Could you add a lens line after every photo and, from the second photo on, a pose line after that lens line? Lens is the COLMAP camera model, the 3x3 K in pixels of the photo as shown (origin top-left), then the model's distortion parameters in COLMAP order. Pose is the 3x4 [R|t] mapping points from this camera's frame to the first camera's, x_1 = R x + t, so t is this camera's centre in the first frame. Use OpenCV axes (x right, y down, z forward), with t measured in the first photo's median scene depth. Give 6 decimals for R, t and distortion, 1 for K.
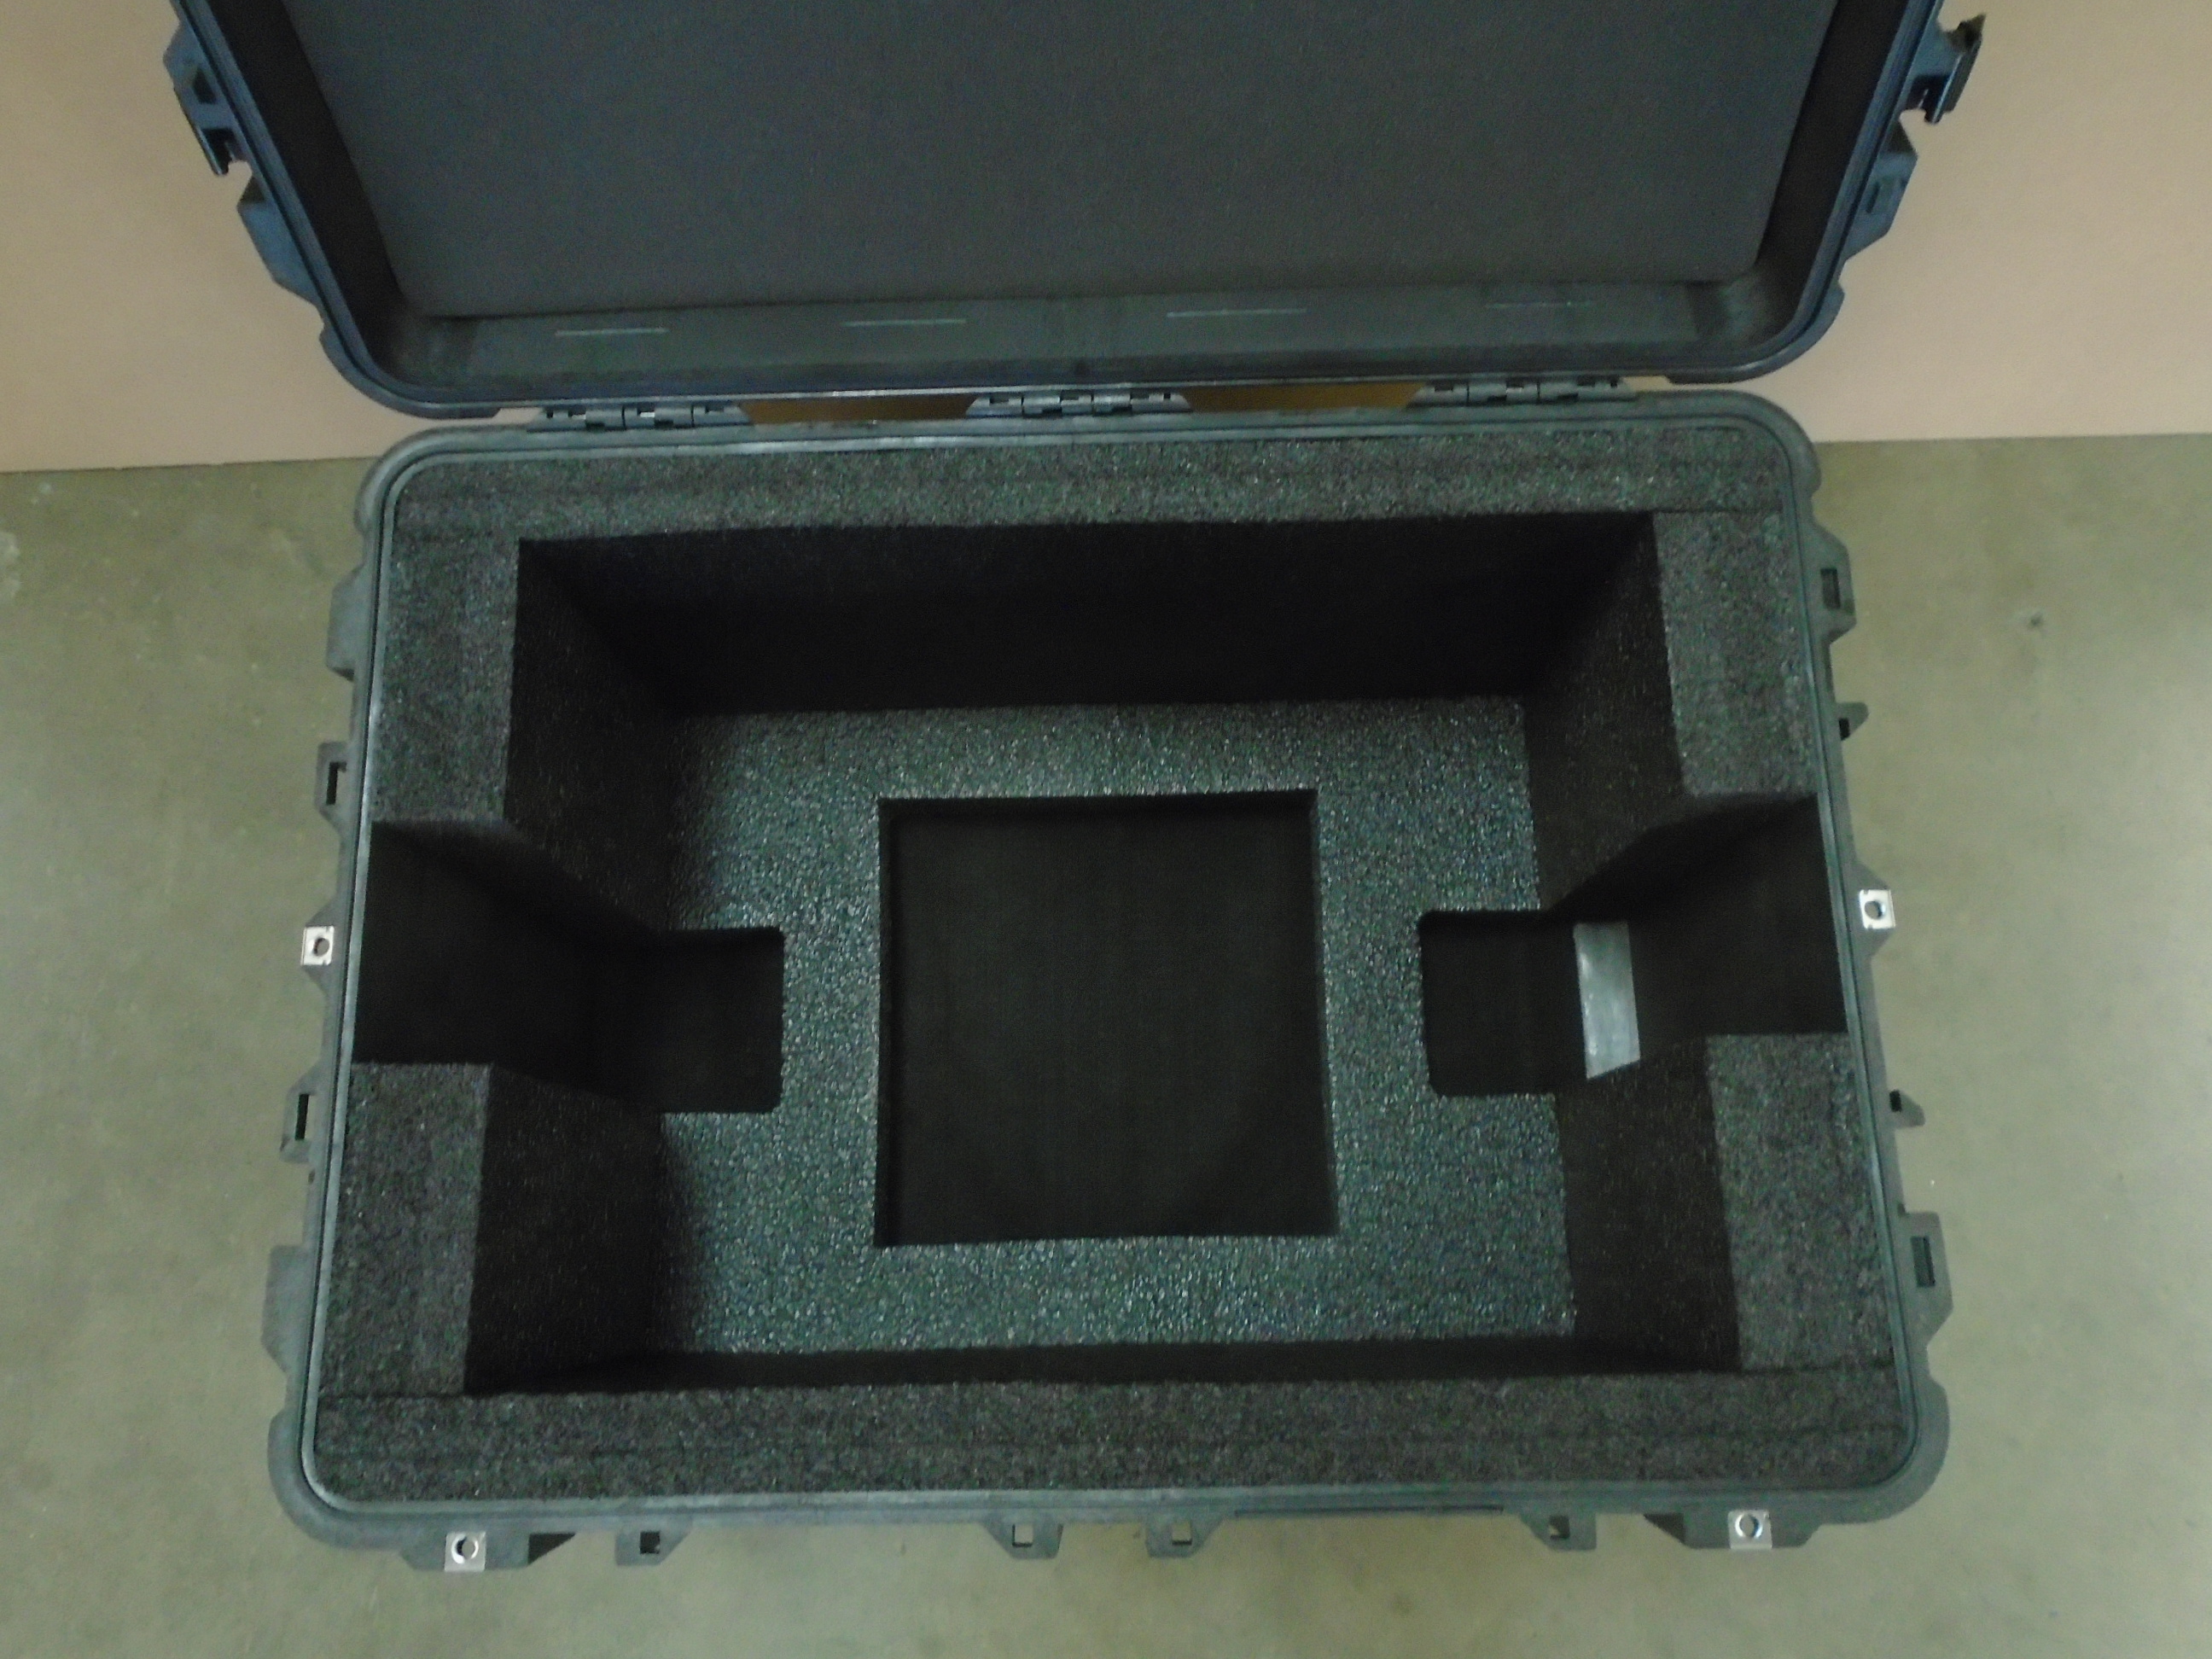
lens RADIAL K [[1705.2, 0, 1106.0], [0, 1705.2, 829.5], [0, 0, 1]] dist [-0.004984, 0.004159]
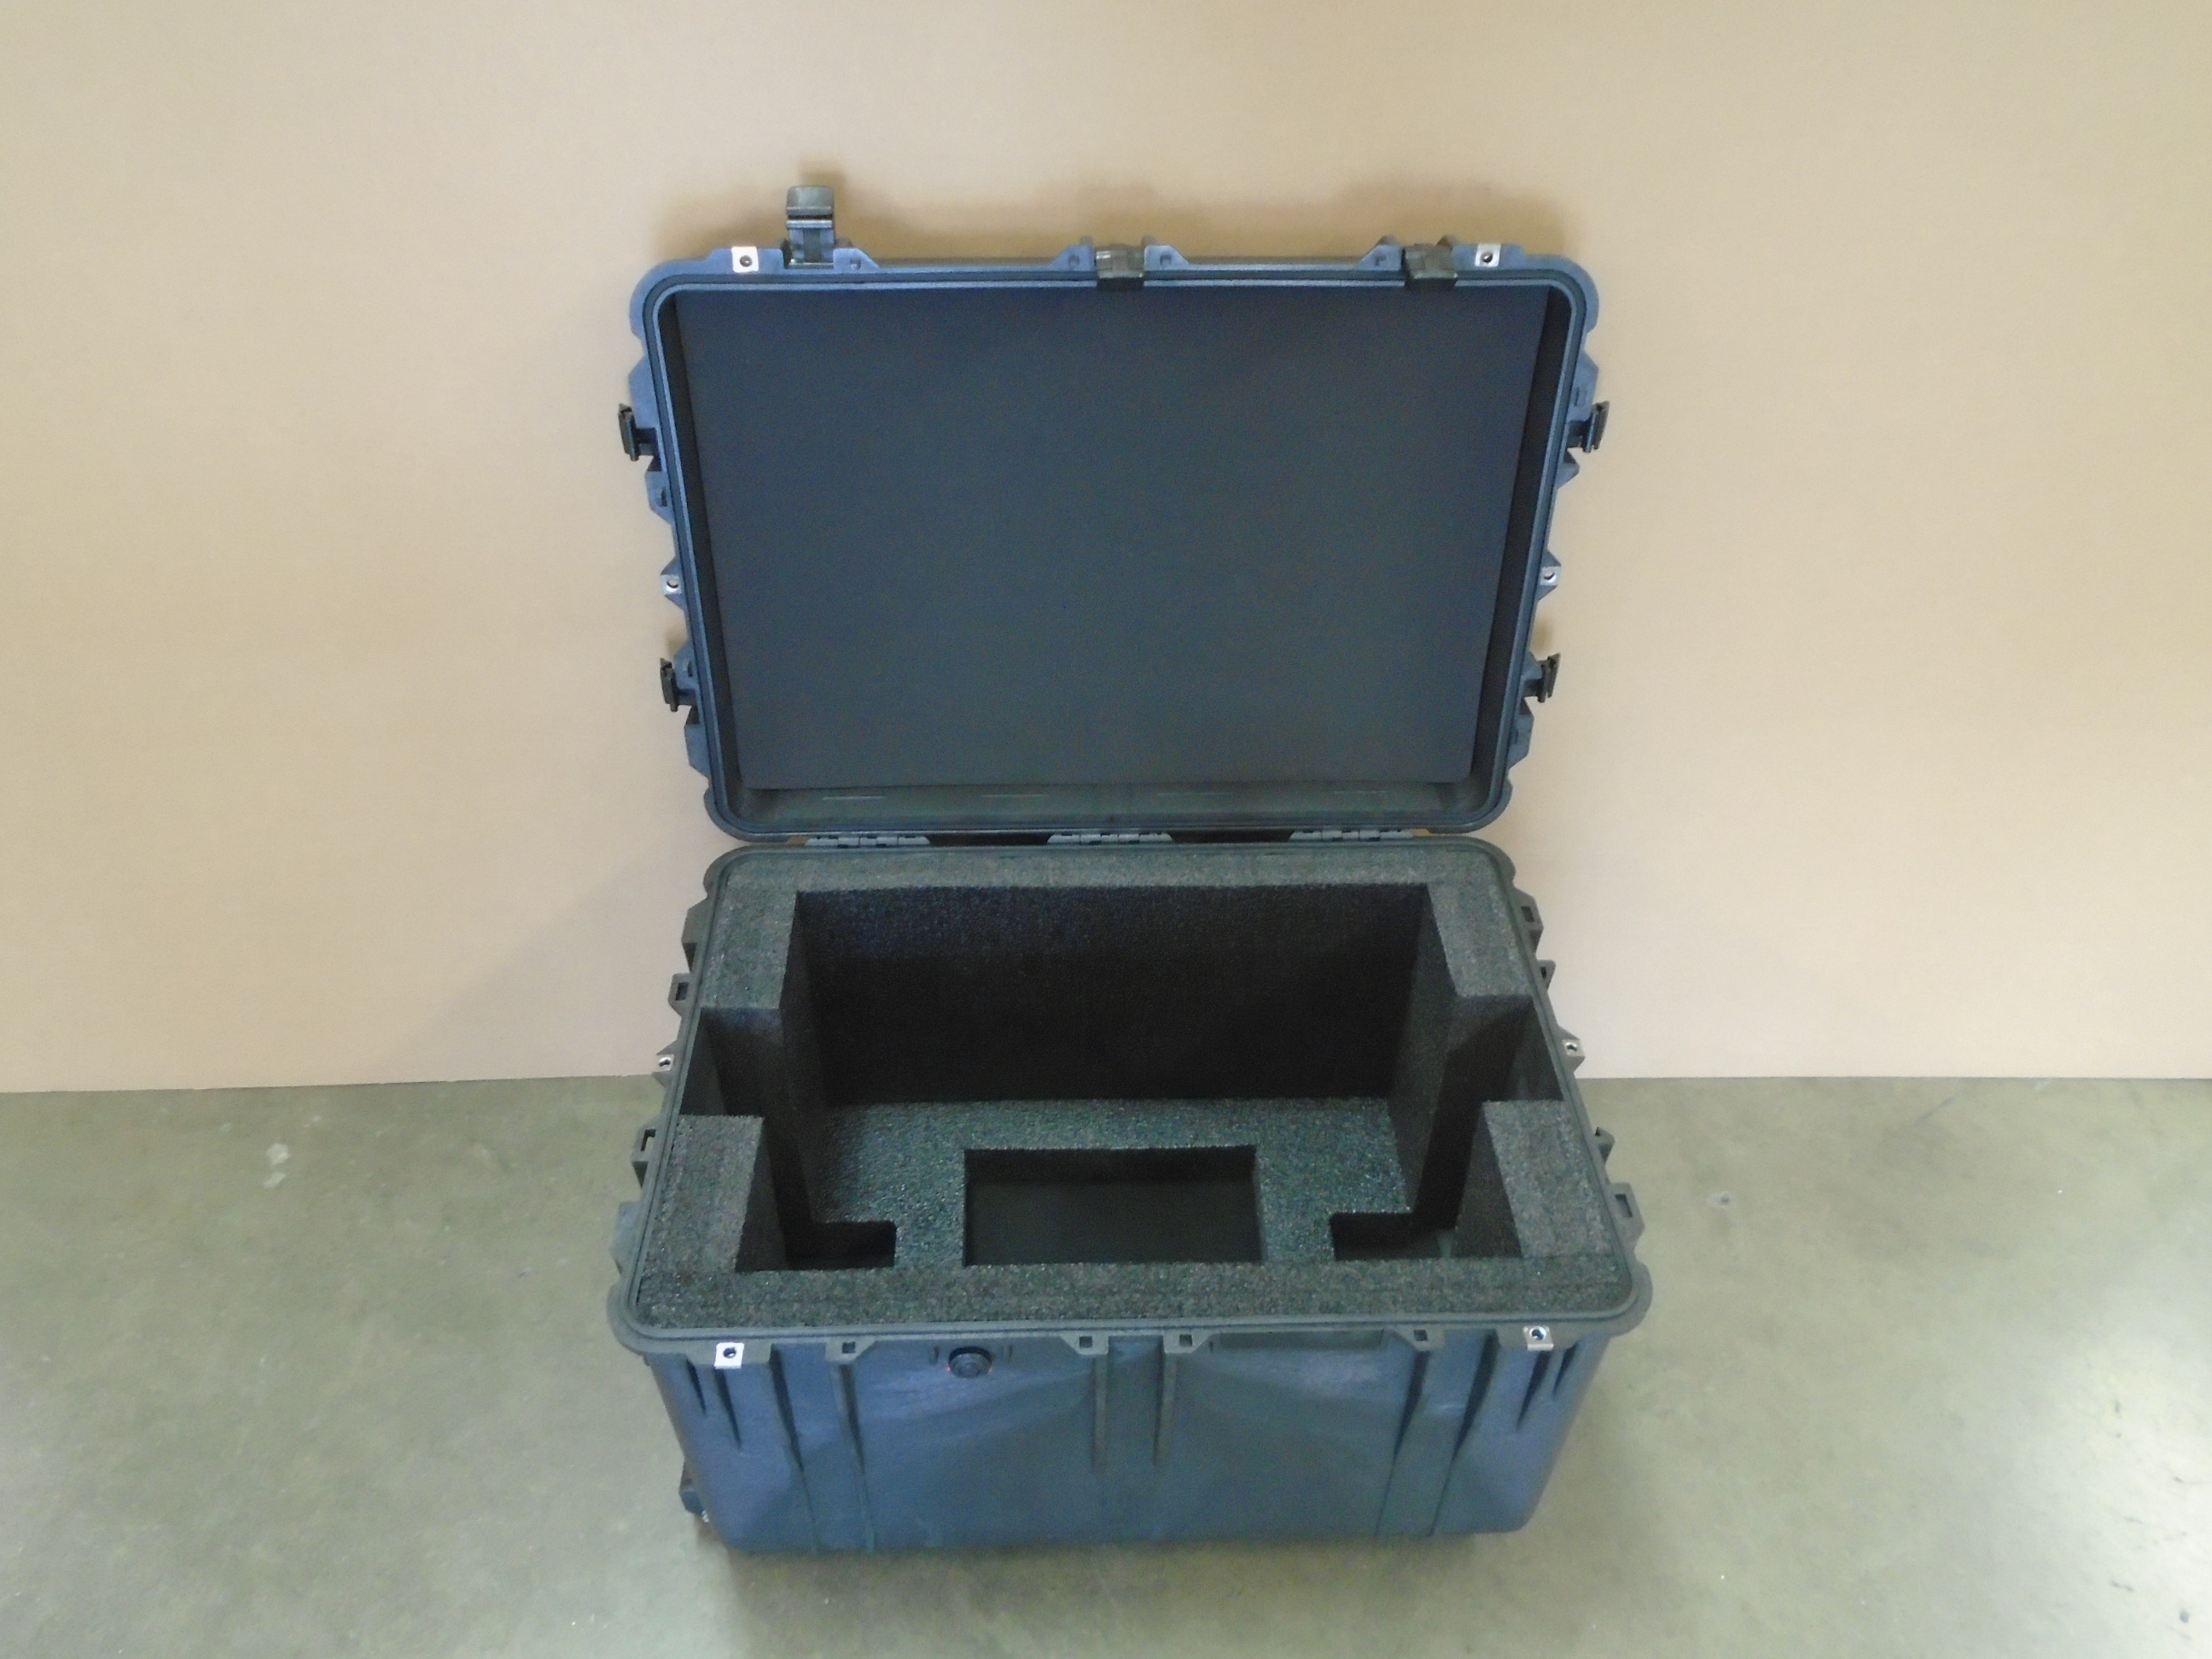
lens RADIAL K [[1705.2, 0, 1106.0], [0, 1705.2, 829.5], [0, 0, 1]] dist [-0.004984, 0.004159]
pose [[0.999469, 0.019819, 0.025858, -0.069662], [-0.000582, 0.804422, -0.594058, 0.844926], [-0.032575, 0.593727, 0.804007, -0.485668]]
